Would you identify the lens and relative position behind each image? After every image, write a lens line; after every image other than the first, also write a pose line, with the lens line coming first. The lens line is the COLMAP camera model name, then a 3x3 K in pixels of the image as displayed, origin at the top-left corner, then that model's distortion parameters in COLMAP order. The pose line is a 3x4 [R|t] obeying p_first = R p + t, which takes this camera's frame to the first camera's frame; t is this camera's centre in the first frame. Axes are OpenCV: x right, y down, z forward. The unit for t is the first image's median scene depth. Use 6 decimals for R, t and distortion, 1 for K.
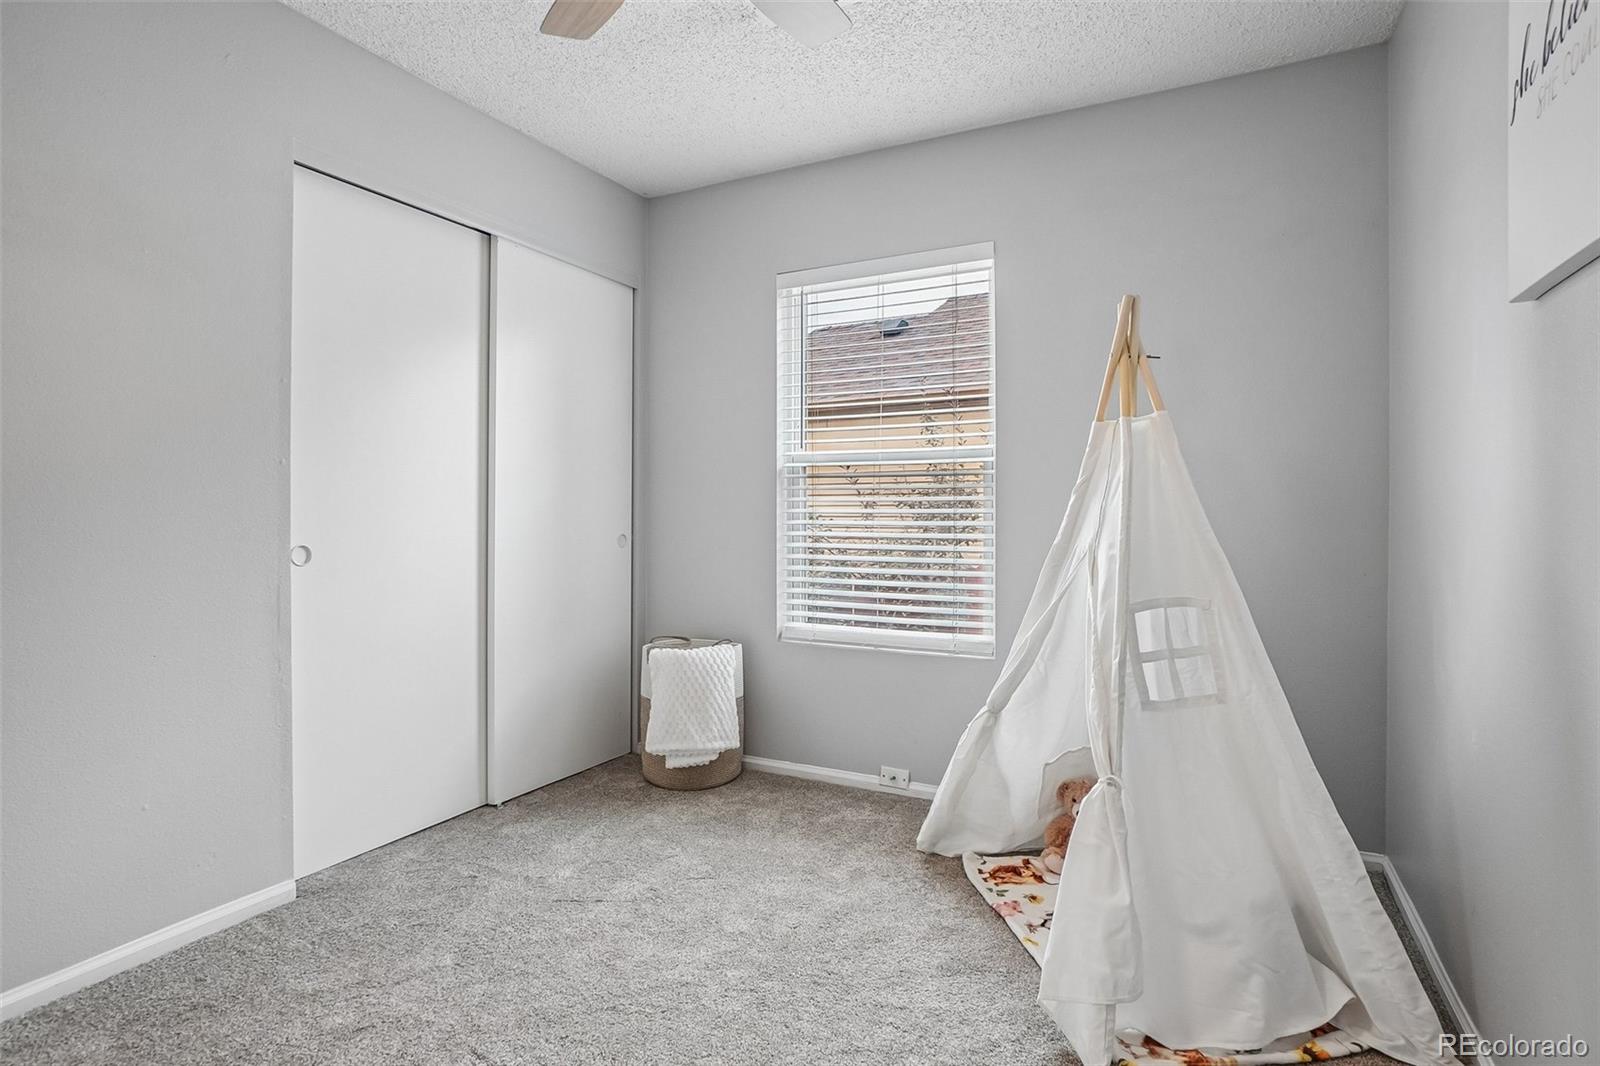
lens RADIAL K [[825.6, 0, 797.8], [0, 825.6, 509.1], [0, 0, 1]] dist [-0.001150, 0.000188]
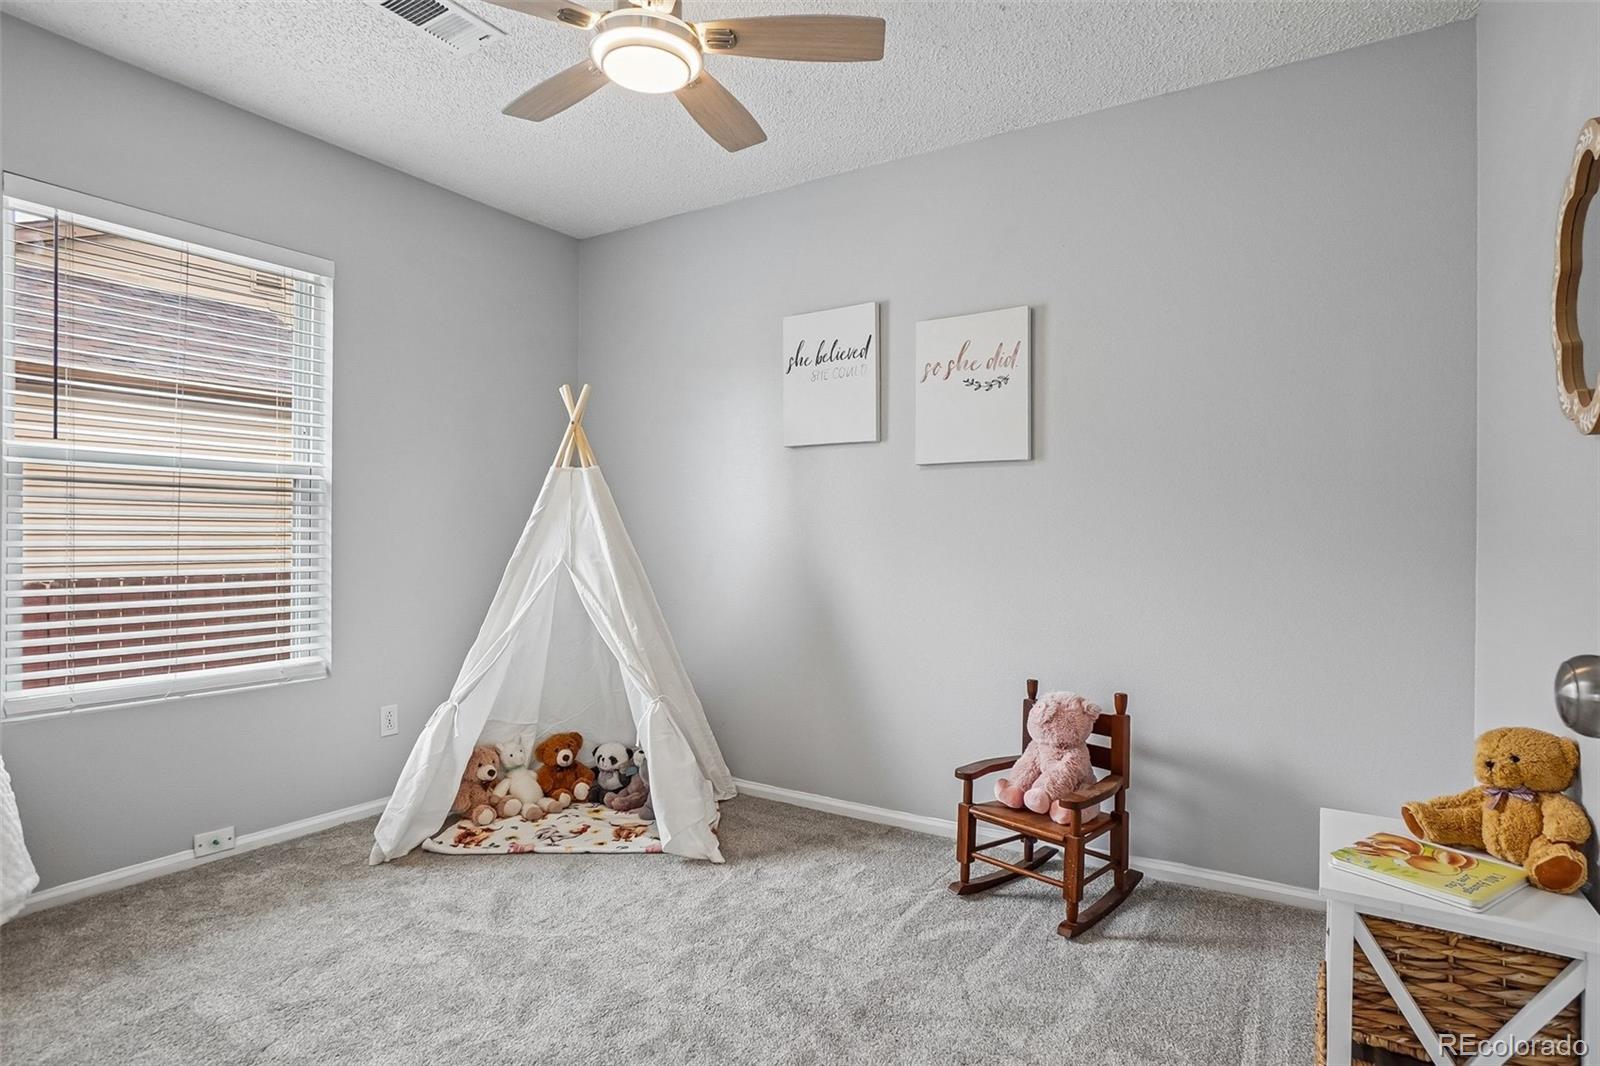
lens RADIAL K [[833.0, 0, 800.0], [0, 833.0, 533.0], [0, 0, 1]] dist [-0.002066, -0.000336]
pose [[0.101228, 0.002780, 0.994859, -0.736313], [-0.010753, 0.999941, -0.001700, 0.001677], [-0.994805, -0.010526, 0.101252, 0.342931]]
